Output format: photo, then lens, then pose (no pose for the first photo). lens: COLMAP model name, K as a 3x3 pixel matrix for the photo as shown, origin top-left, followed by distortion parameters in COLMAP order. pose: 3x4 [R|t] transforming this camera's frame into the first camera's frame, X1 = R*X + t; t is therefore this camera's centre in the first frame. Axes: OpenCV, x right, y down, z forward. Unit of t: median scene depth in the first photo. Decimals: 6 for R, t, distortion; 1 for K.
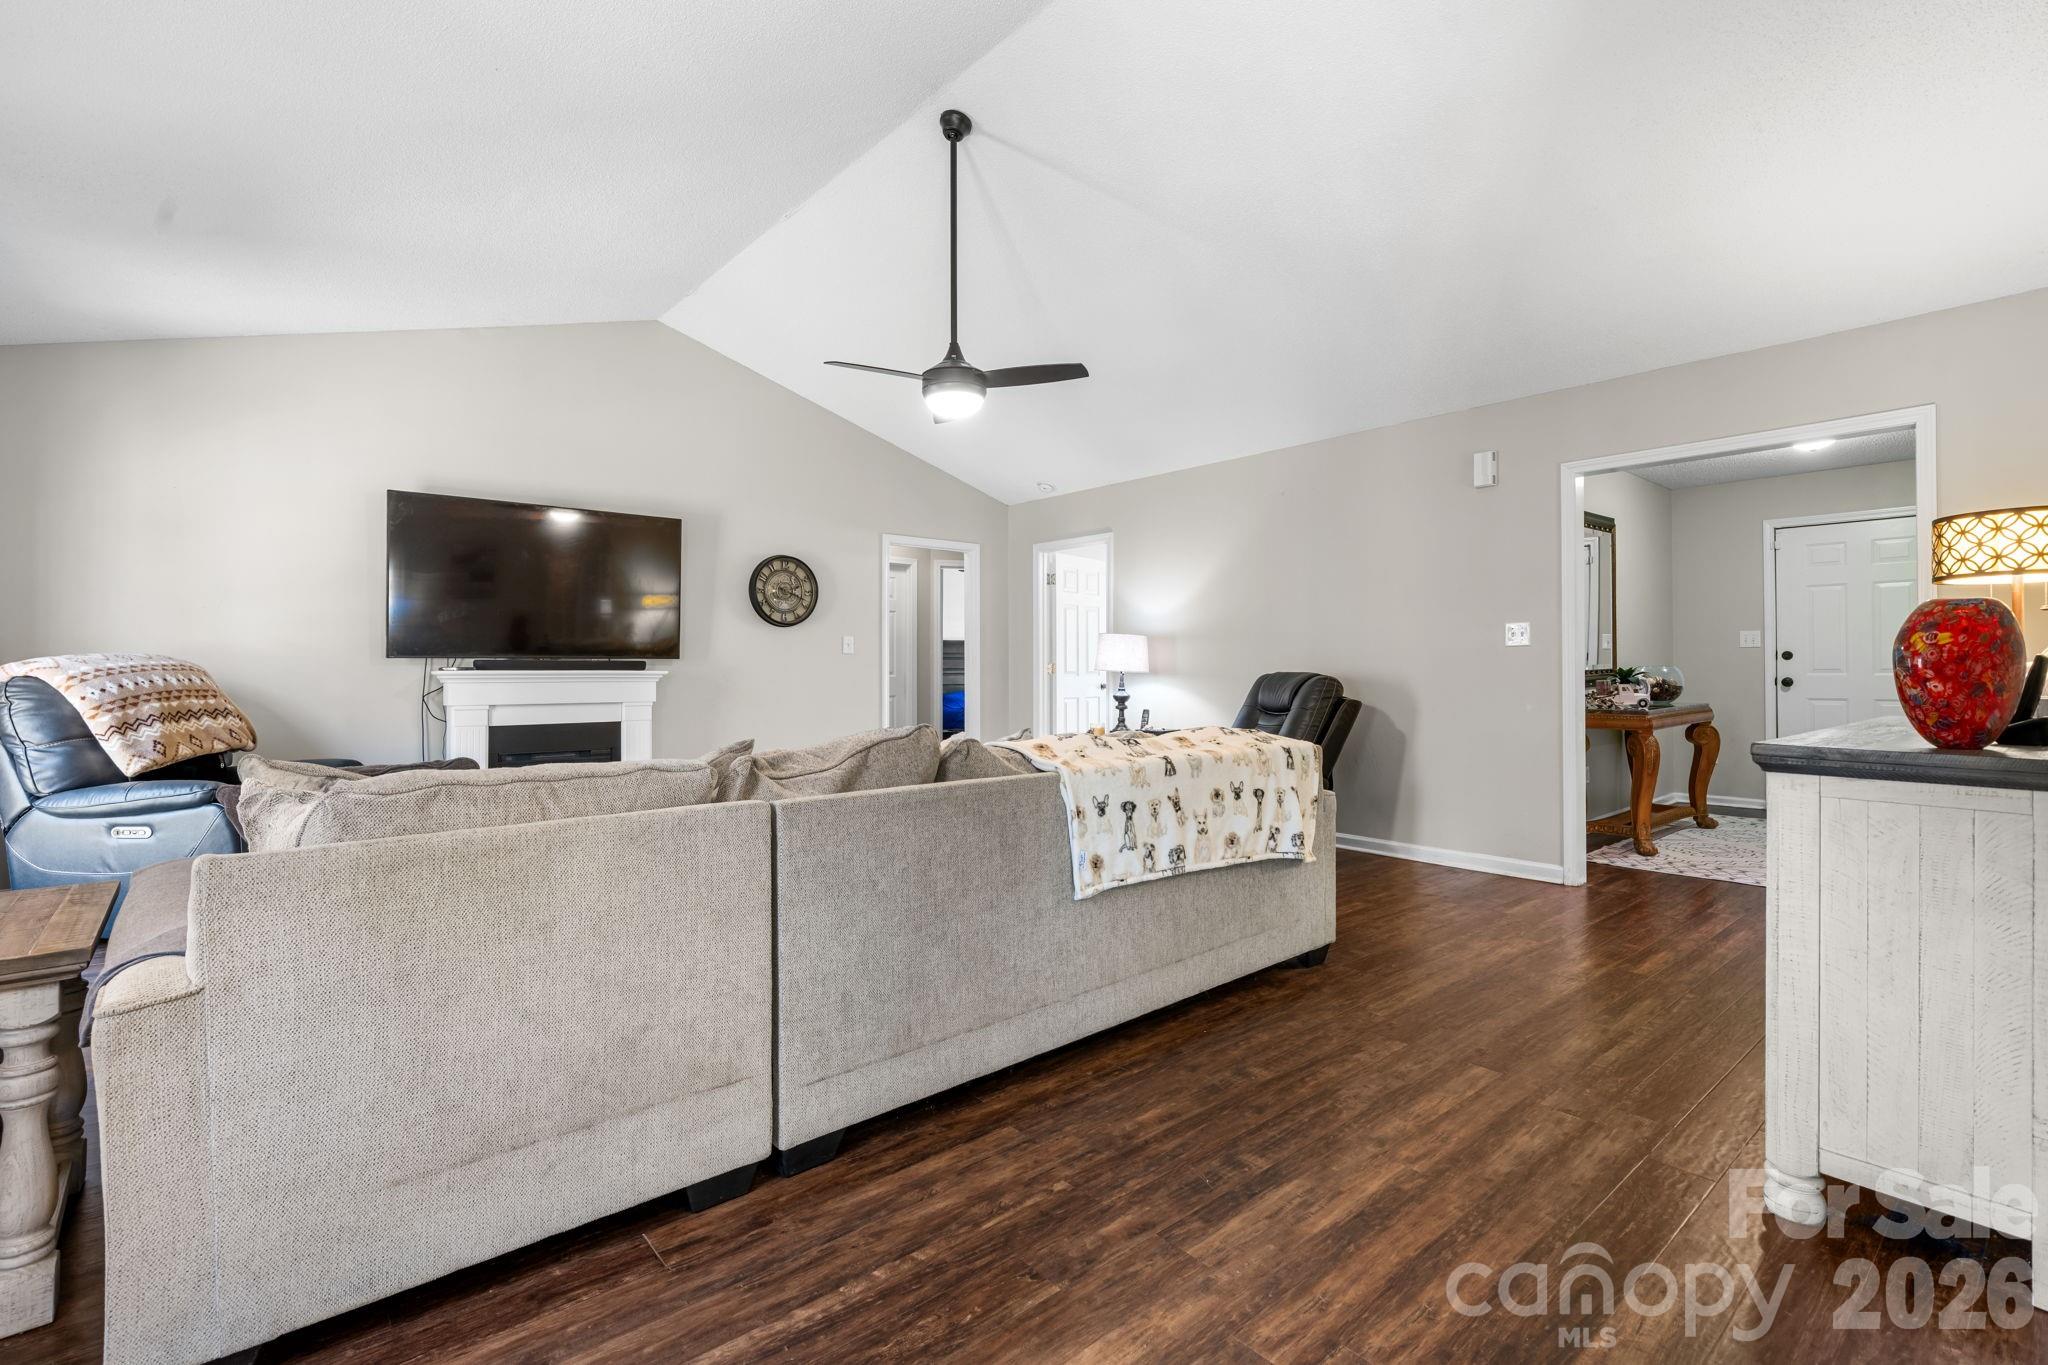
lens RADIAL K [[929.4, 0, 1024.0], [0, 929.4, 682.5], [0, 0, 1]] dist [0.000936, 0.000133]
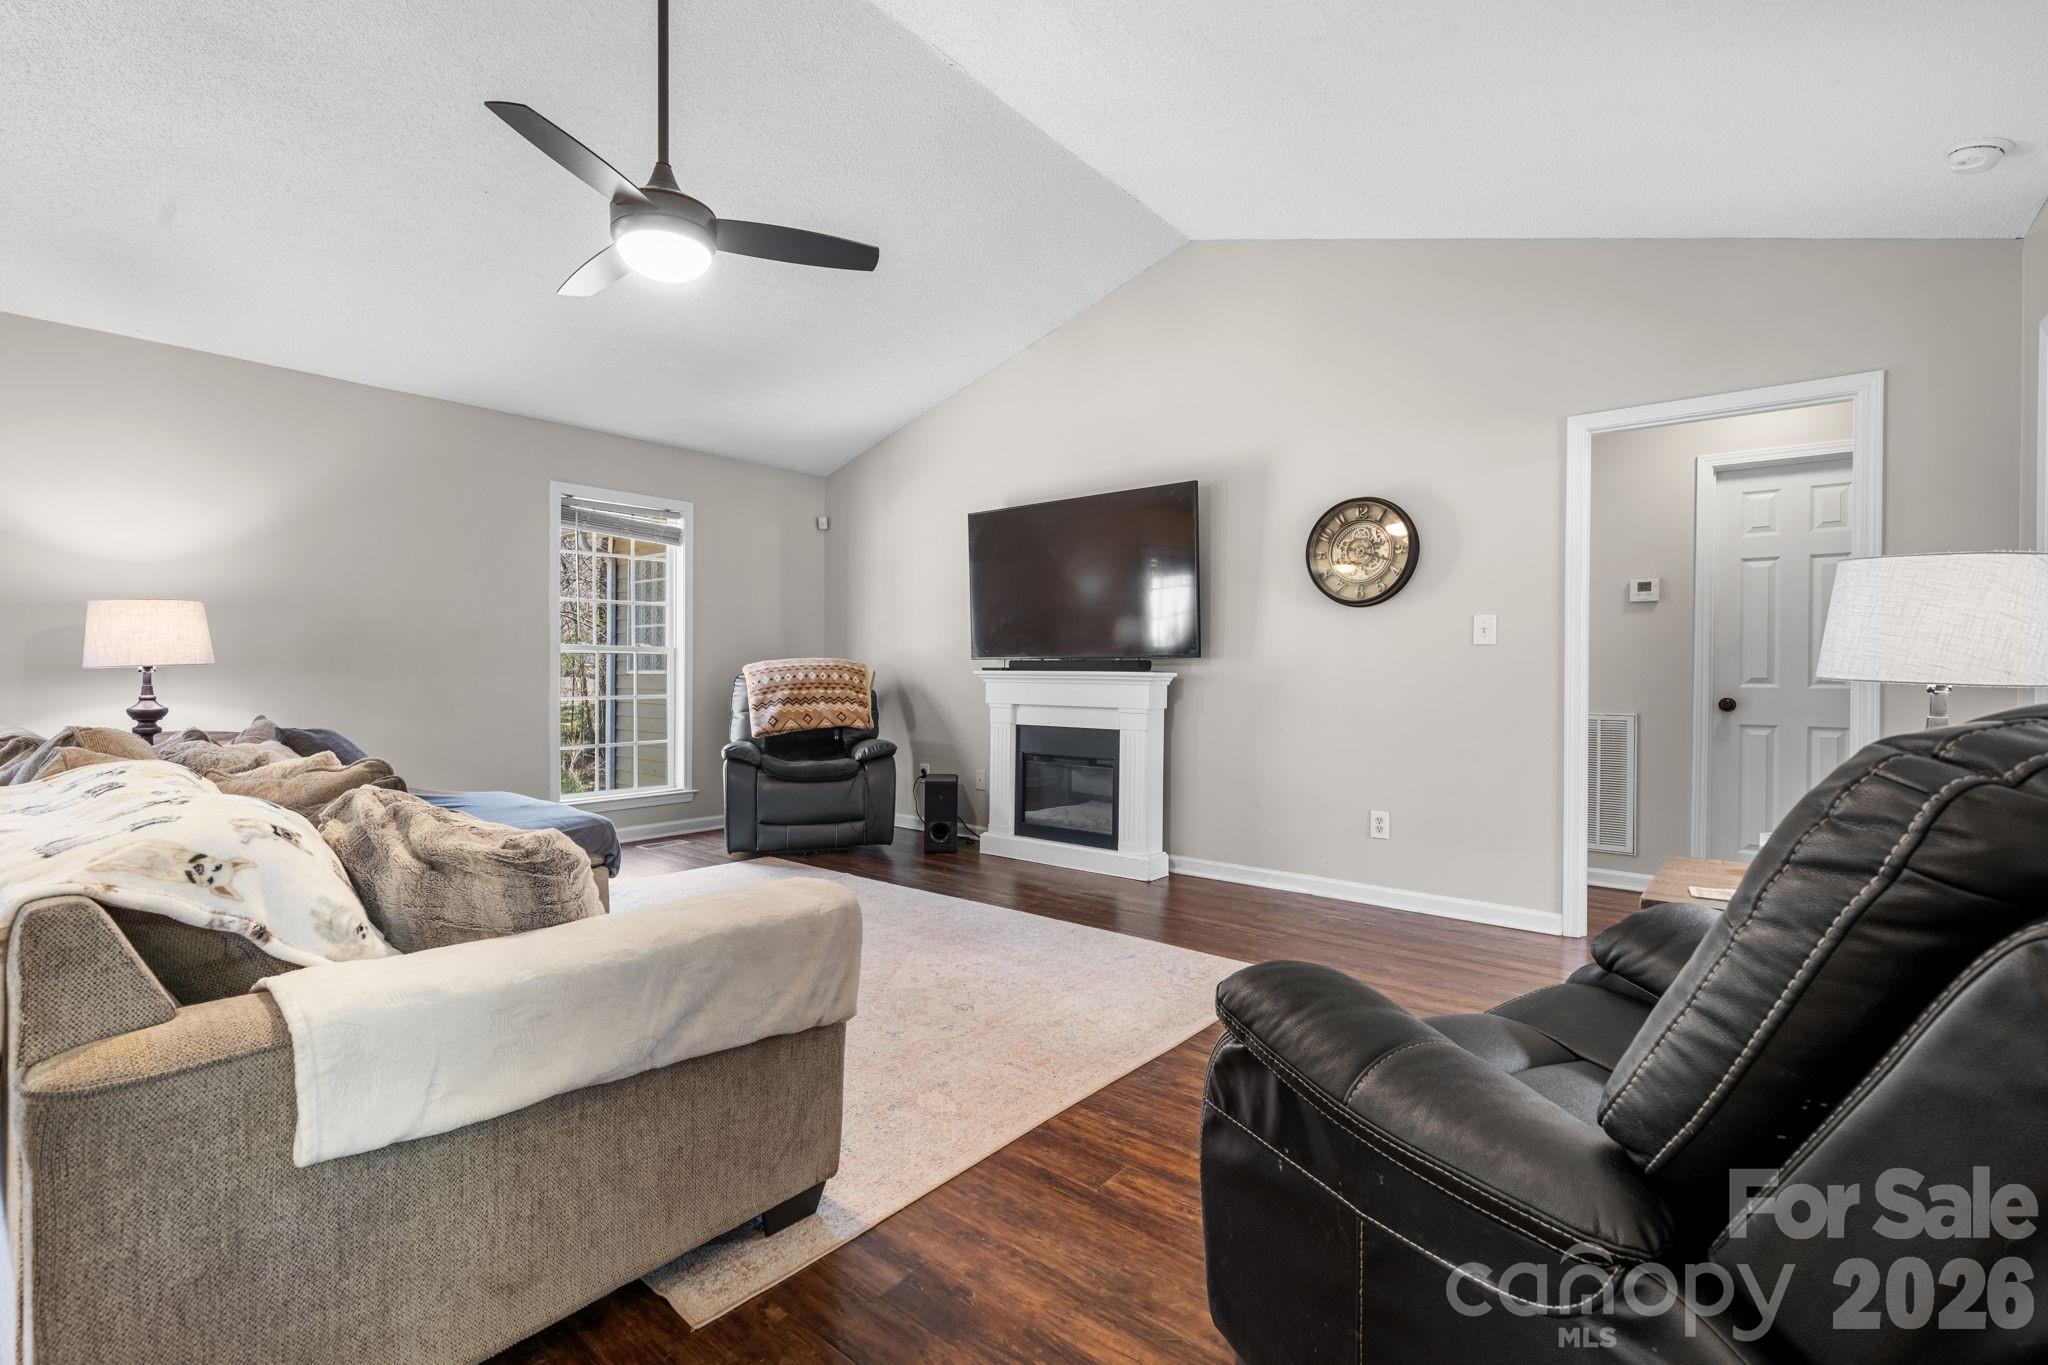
lens RADIAL K [[929.4, 0, 1024.0], [0, 929.4, 682.5], [0, 0, 1]] dist [0.000936, 0.000133]
pose [[0.161253, 0.014588, -0.986805, 0.426202], [-0.019078, 0.999750, 0.011662, -0.011527], [0.986729, 0.016945, 0.161491, 0.803032]]
